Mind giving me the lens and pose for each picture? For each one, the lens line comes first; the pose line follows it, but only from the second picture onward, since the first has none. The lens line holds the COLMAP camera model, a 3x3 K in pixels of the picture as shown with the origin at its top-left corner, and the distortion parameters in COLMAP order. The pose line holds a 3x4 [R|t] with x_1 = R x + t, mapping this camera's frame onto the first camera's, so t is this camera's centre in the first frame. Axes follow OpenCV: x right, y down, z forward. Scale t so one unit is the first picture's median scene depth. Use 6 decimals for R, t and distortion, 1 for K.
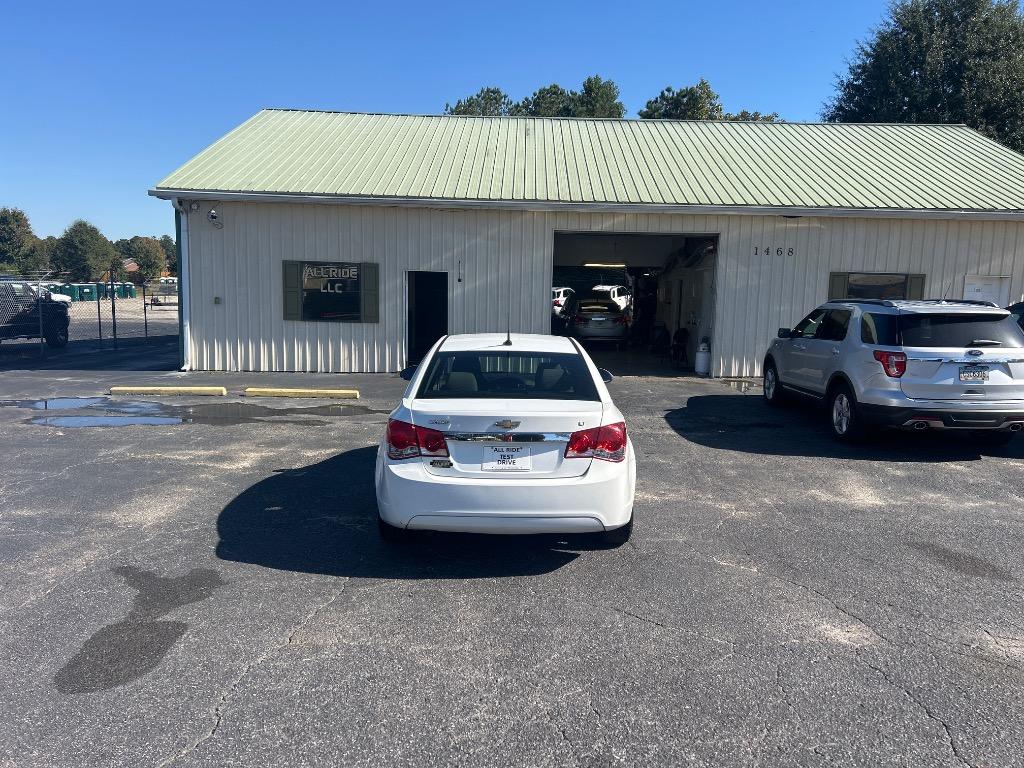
lens RADIAL K [[764.9, 0, 519.3], [0, 764.9, 394.2], [0, 0, 1]] dist [0.050089, -0.054722]
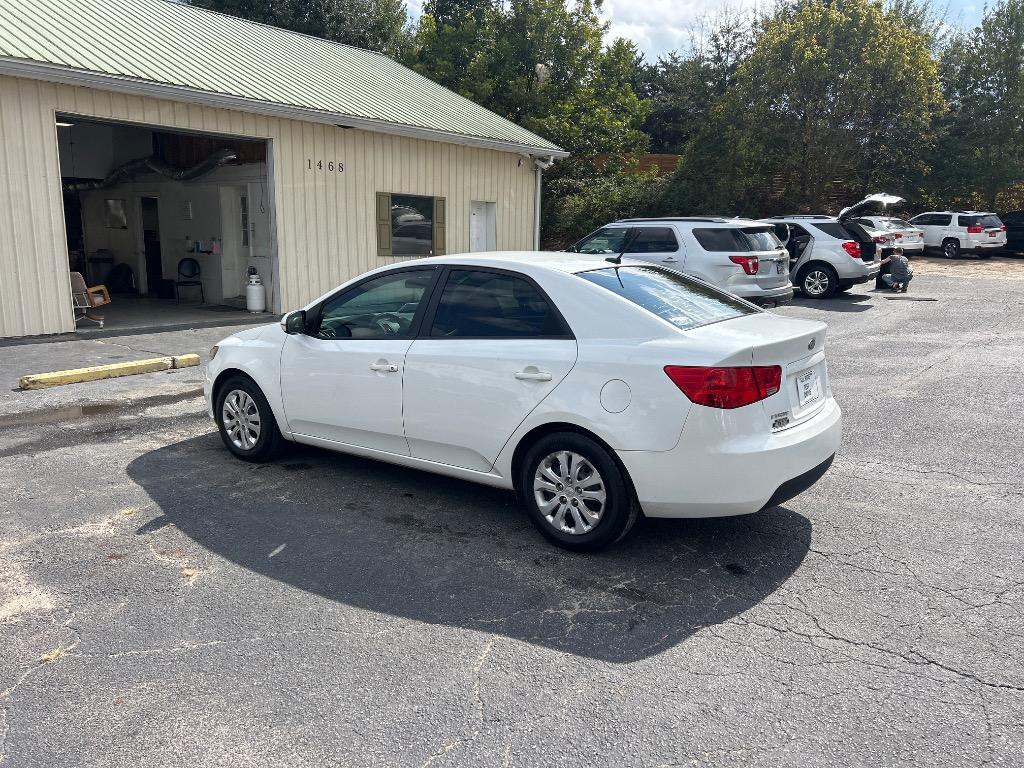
lens RADIAL K [[764.9, 0, 501.0], [0, 764.9, 386.4], [0, 0, 1]] dist [0.050089, -0.054722]
pose [[0.628061, -0.162087, 0.761096, -0.254616], [0.102237, 0.986776, 0.125783, -0.026032], [-0.771419, -0.001187, 0.636326, 0.280855]]
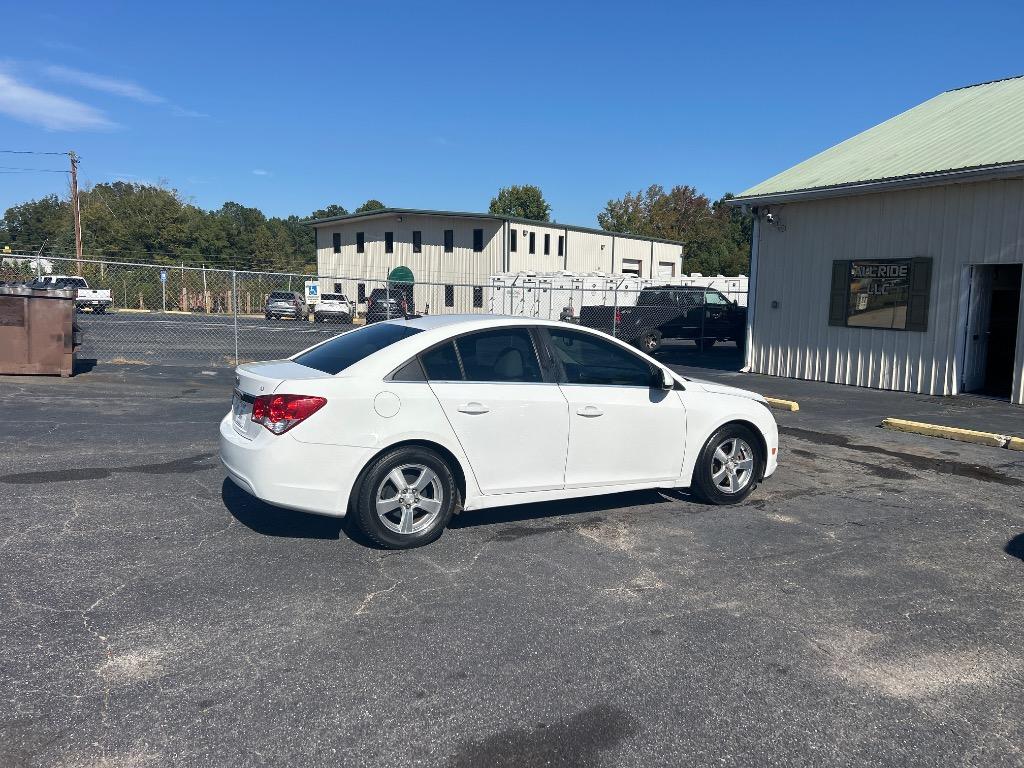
lens RADIAL K [[764.9, 0, 507.1], [0, 764.9, 379.5], [0, 0, 1]] dist [0.050089, -0.054722]
pose [[0.457245, 0.085791, -0.885193, 0.335528], [-0.126624, 0.991476, 0.030684, -0.013279], [0.880280, 0.098057, 0.464211, 0.249481]]
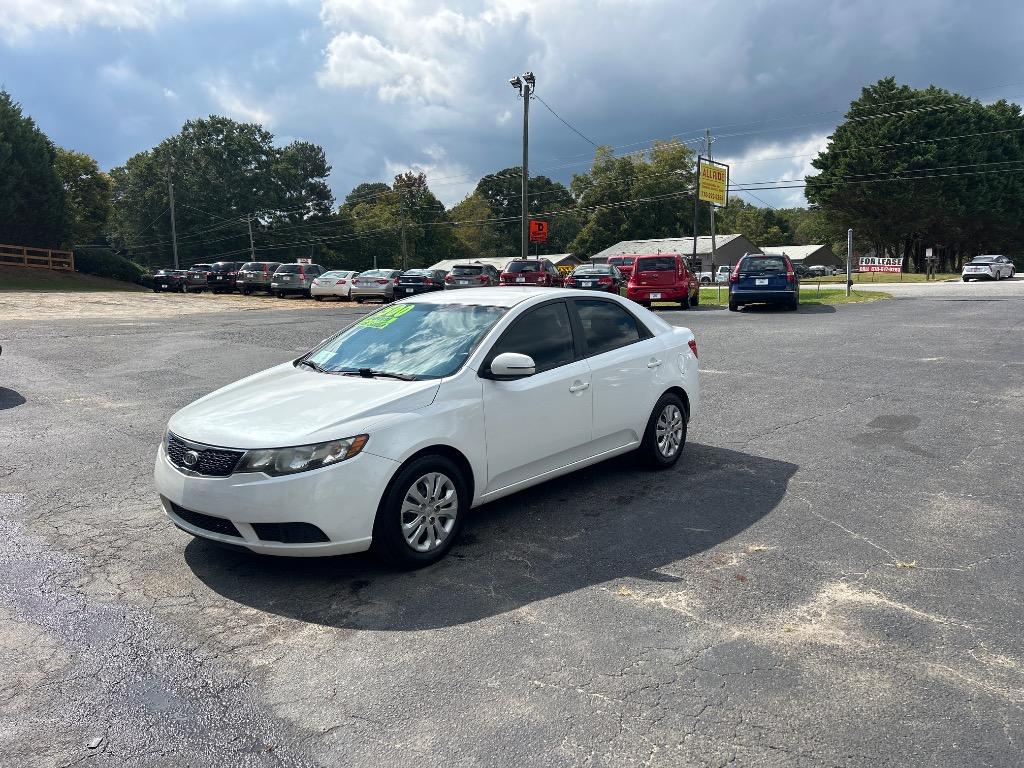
lens RADIAL K [[764.9, 0, 508.5], [0, 764.9, 383.0], [0, 0, 1]] dist [0.050089, -0.054722]
pose [[-0.736006, -0.108498, 0.668225, -0.257962], [0.073500, 0.968432, 0.238197, -0.082144], [-0.672974, 0.224429, -0.704796, 0.740131]]
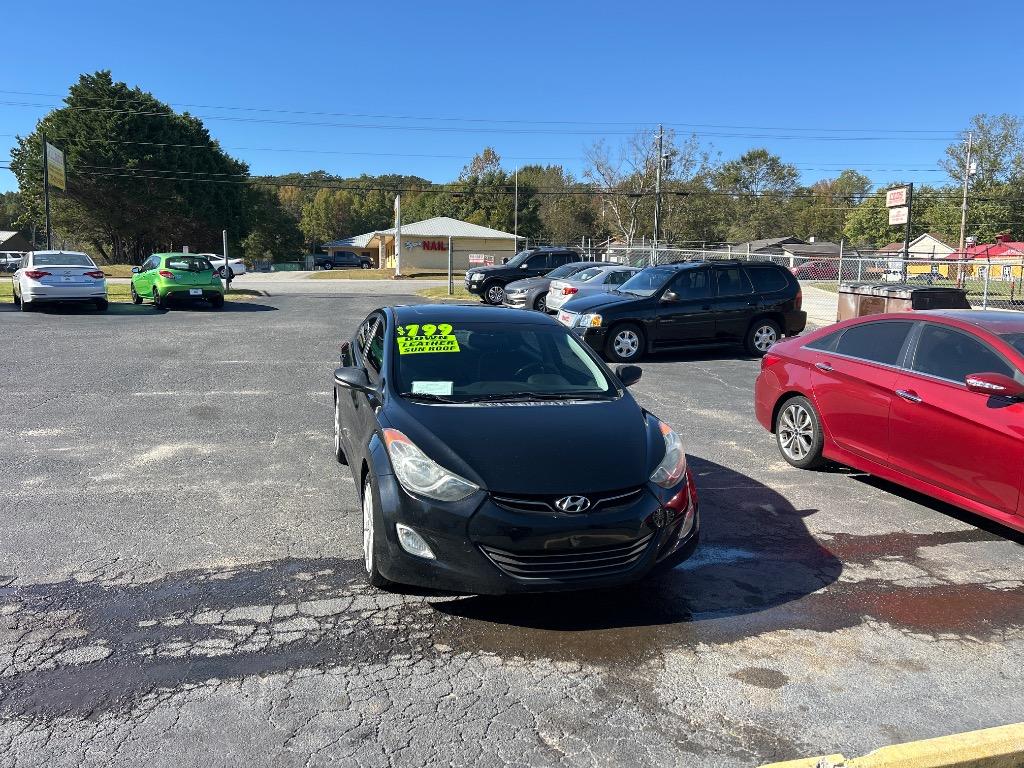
lens RADIAL K [[764.9, 0, 512.3], [0, 764.9, 381.2], [0, 0, 1]] dist [0.050089, -0.054722]
pose [[-0.964419, -0.005525, -0.264320, 0.126985], [-0.073319, 0.966156, 0.247321, -0.105642], [0.254008, 0.257901, -0.932184, 0.921275]]
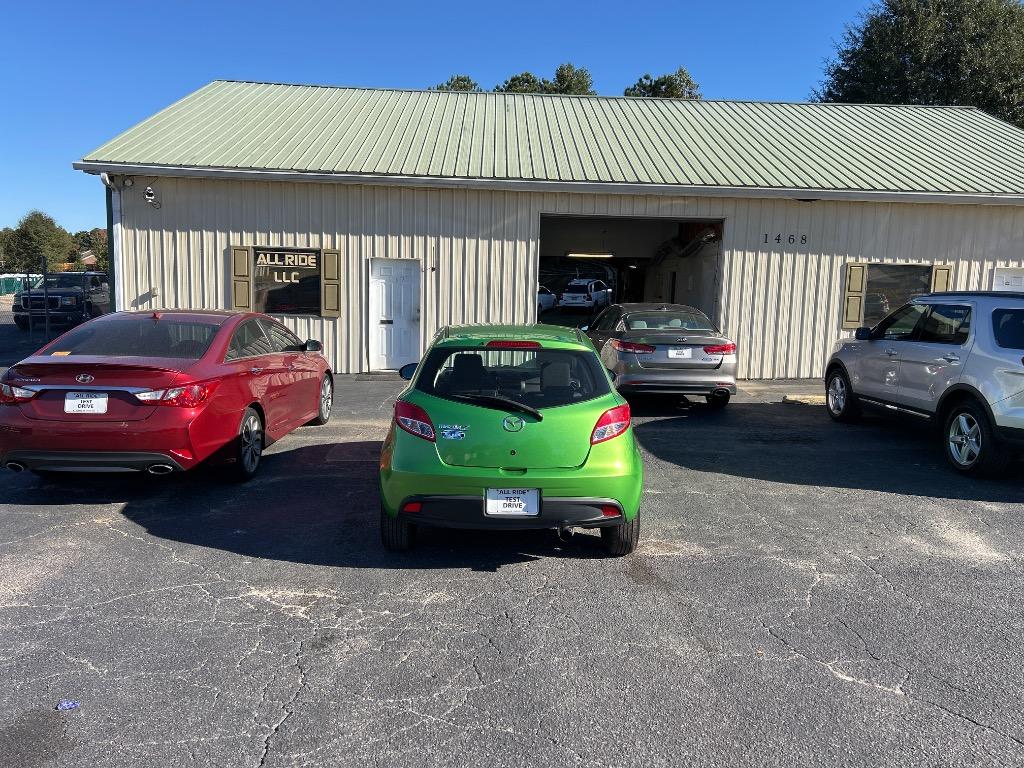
lens RADIAL K [[764.9, 0, 512.1], [0, 764.9, 386.1], [0, 0, 1]] dist [0.050089, -0.054722]
pose [[0.999469, 0.000481, 0.032569, -0.016097], [-0.000352, 0.999992, -0.003949, -0.010505], [-0.032571, 0.003935, 0.999462, 0.114333]]
